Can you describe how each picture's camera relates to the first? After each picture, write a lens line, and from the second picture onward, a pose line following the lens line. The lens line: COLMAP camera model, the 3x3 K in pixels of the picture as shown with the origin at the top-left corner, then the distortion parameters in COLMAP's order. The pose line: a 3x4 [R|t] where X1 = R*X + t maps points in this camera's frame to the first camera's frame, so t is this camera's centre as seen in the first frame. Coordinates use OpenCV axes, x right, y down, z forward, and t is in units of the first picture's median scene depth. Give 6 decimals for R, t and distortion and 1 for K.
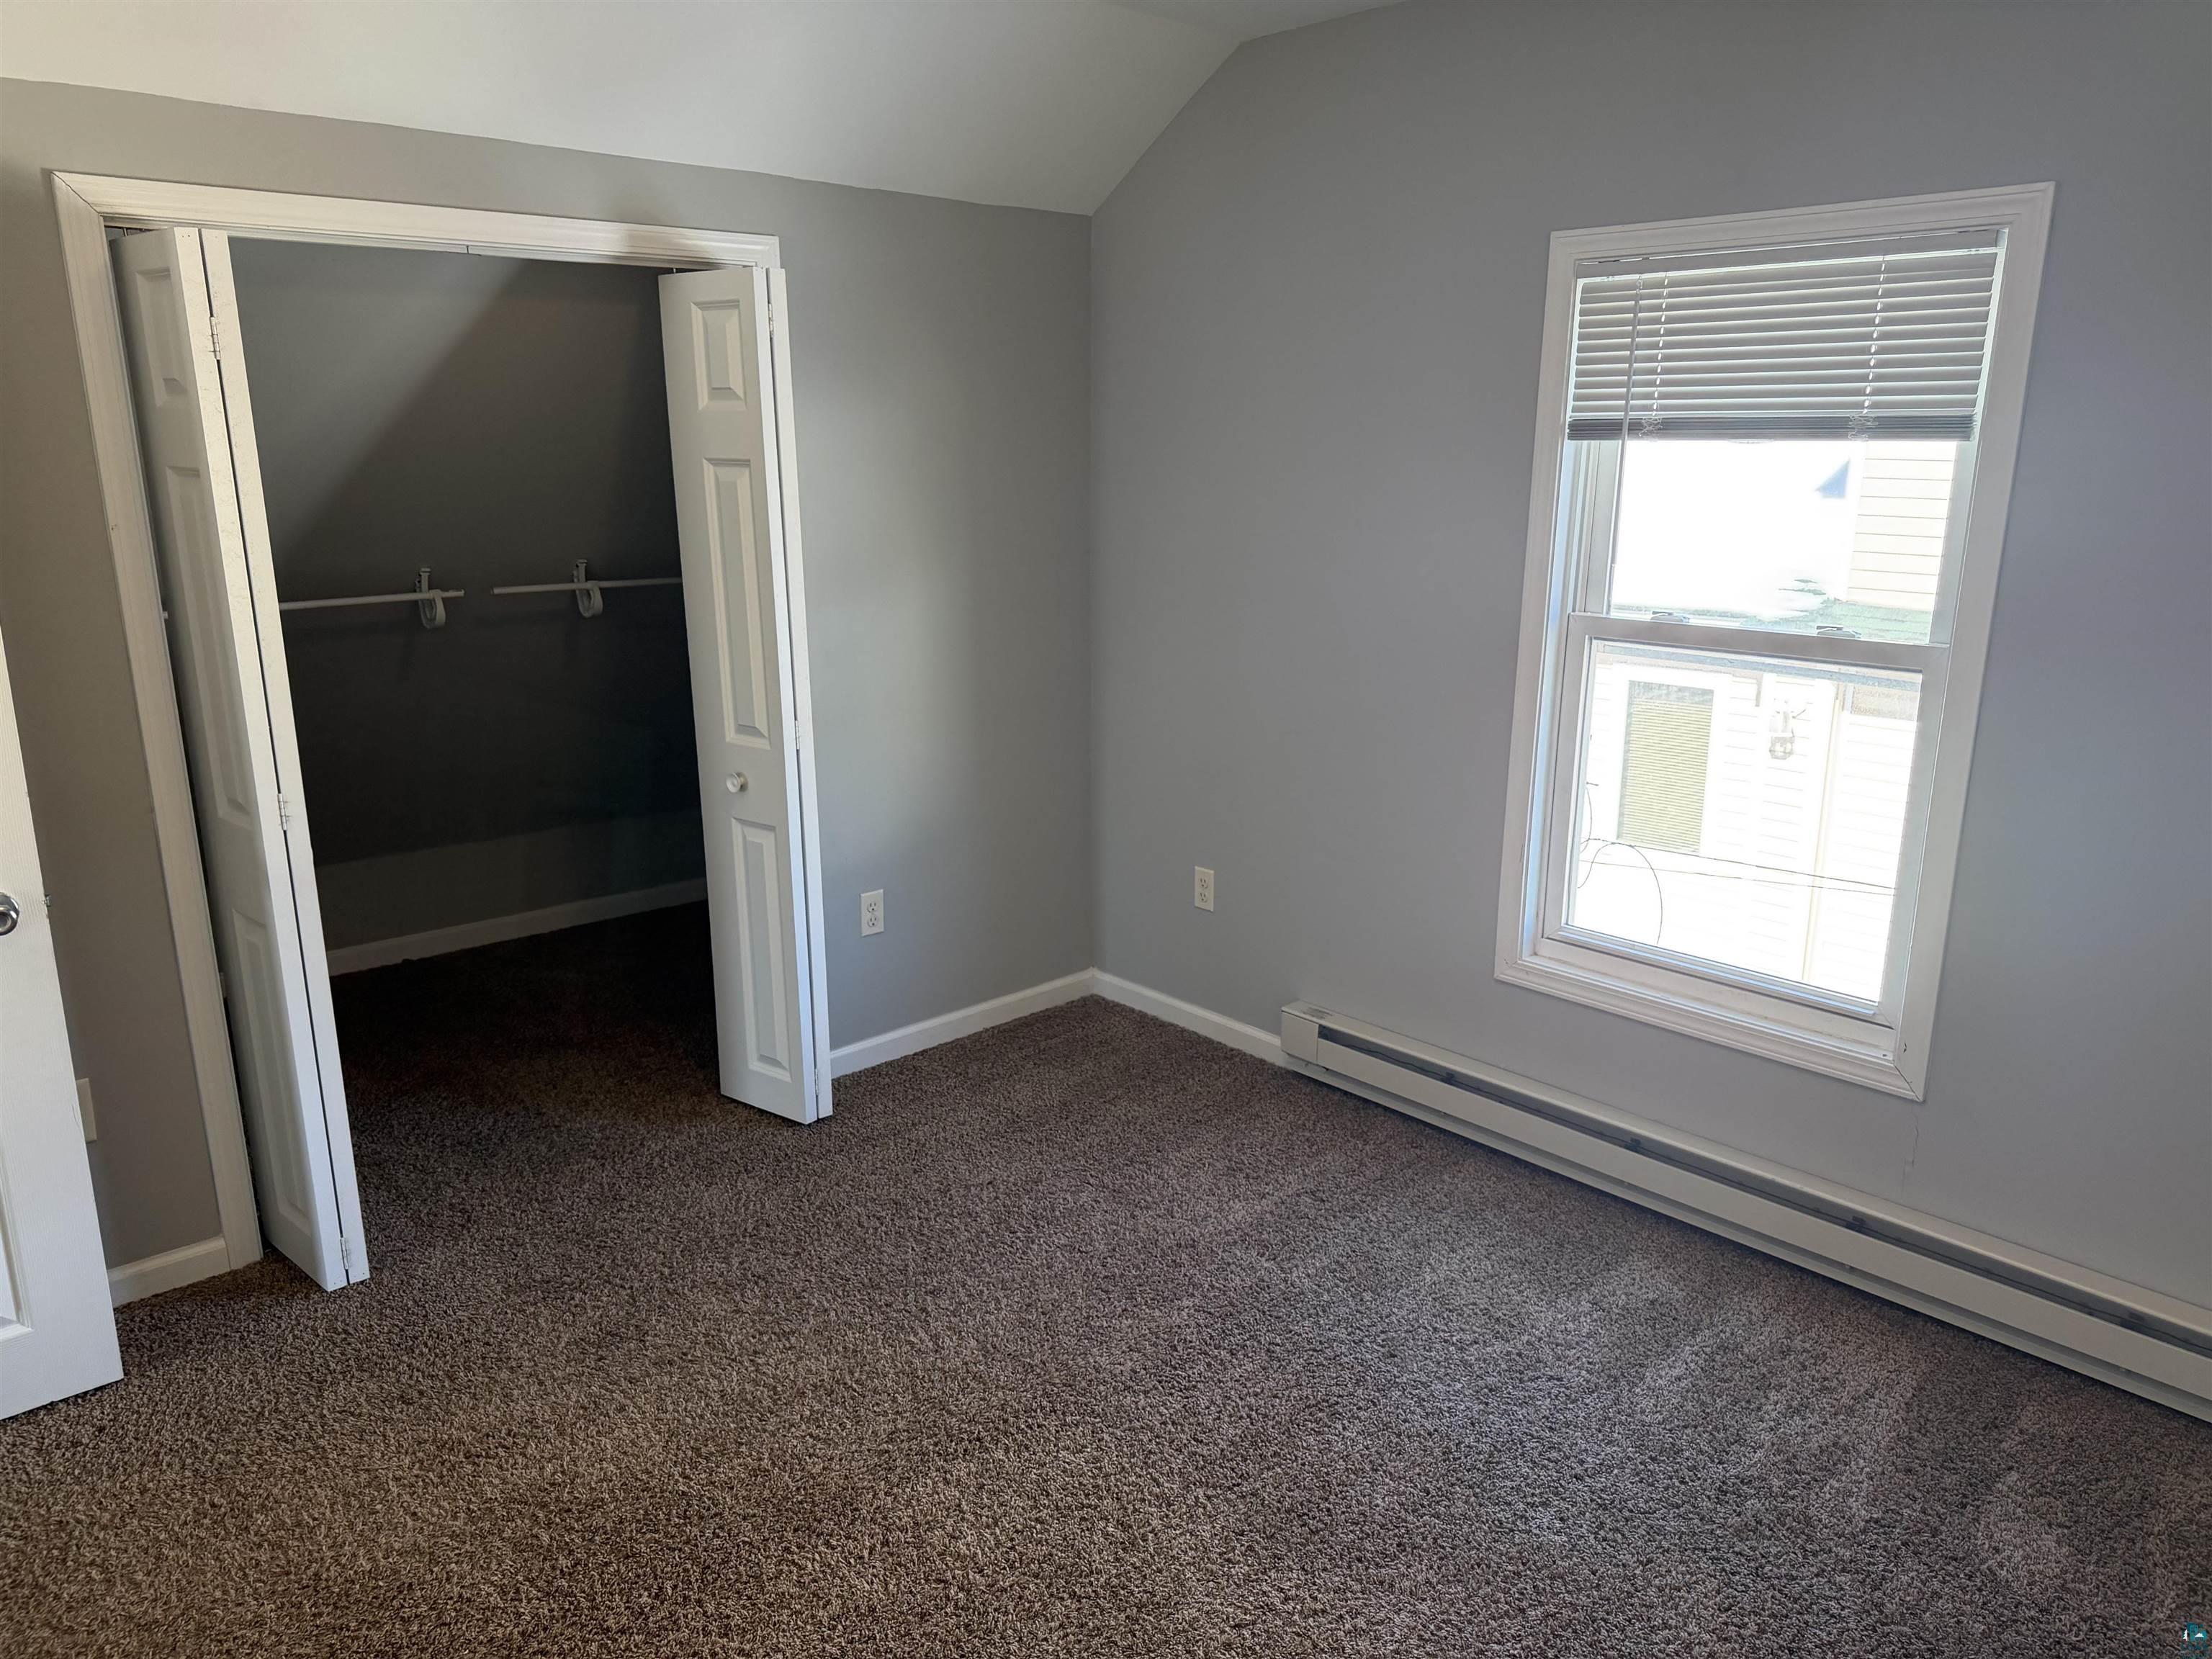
lens RADIAL K [[1556.4, 0, 1095.9], [0, 1556.4, 843.8], [0, 0, 1]] dist [0.021249, -0.022003]
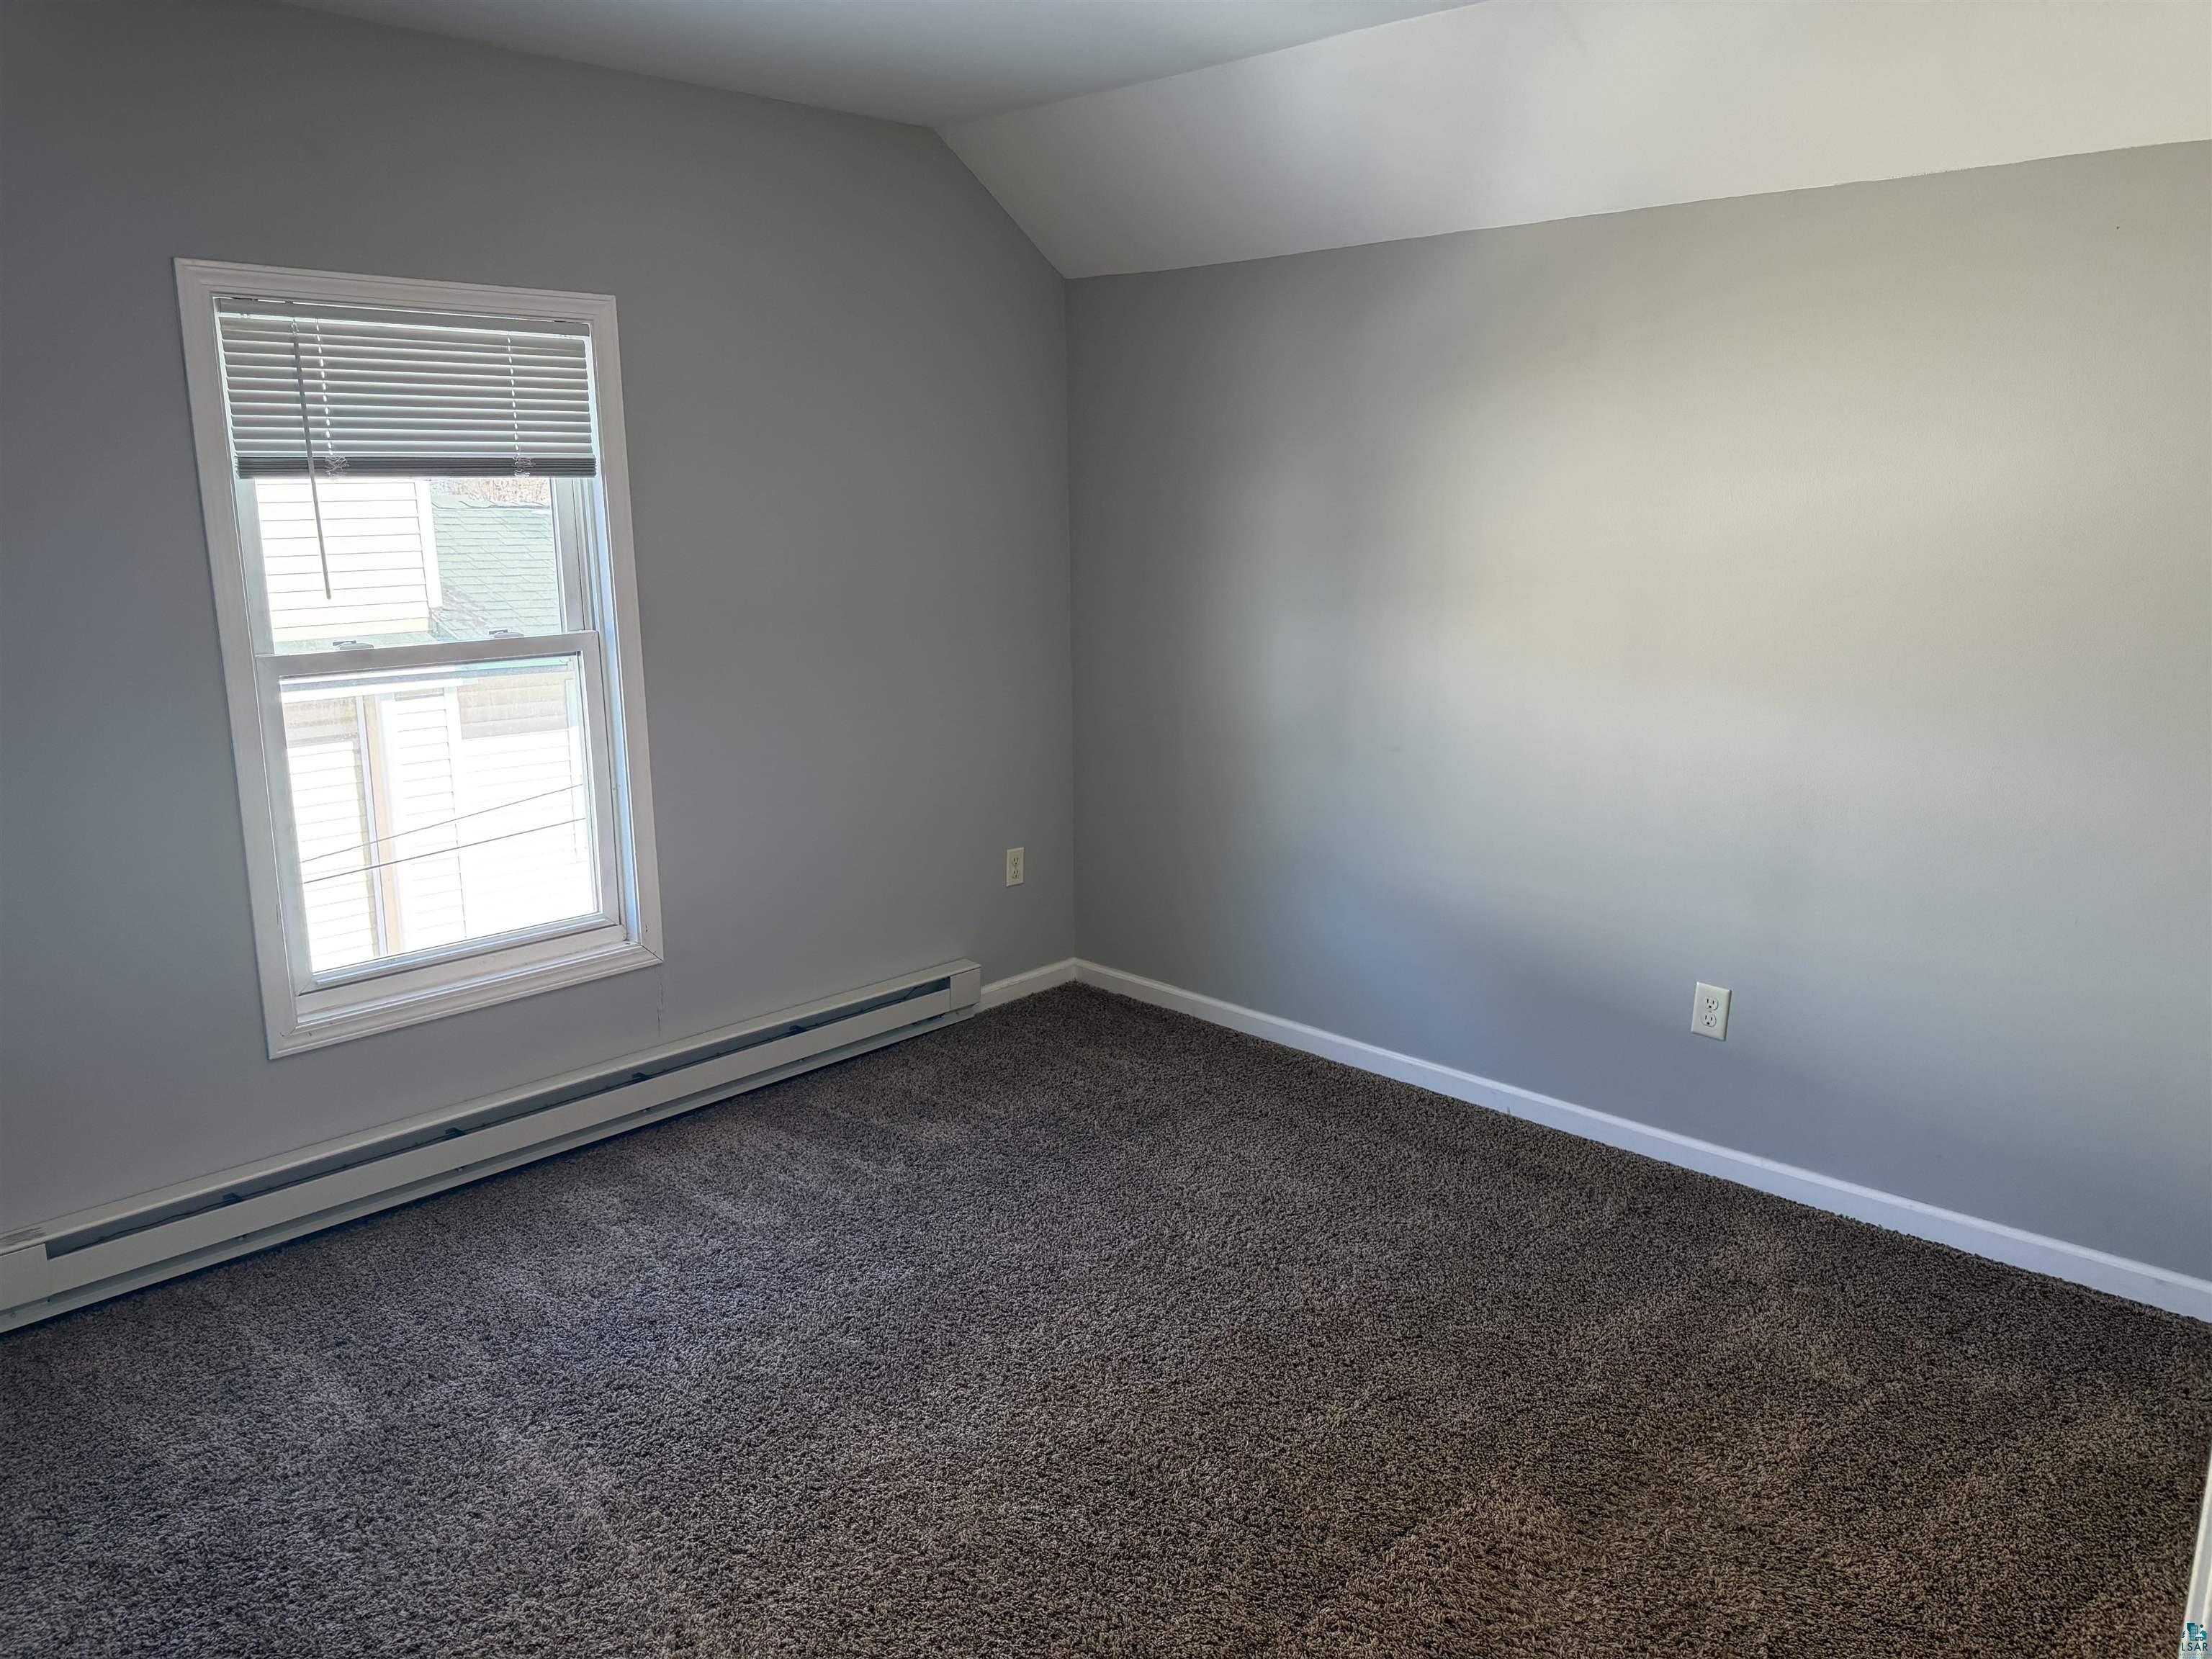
lens RADIAL K [[1556.4, 0, 1101.8], [0, 1556.4, 824.7], [0, 0, 1]] dist [0.021249, -0.022003]
pose [[-0.051952, -0.220955, 0.973899, -0.736683], [0.257678, 0.939228, 0.226834, -0.146425], [-0.964833, 0.262737, 0.008141, 0.560414]]
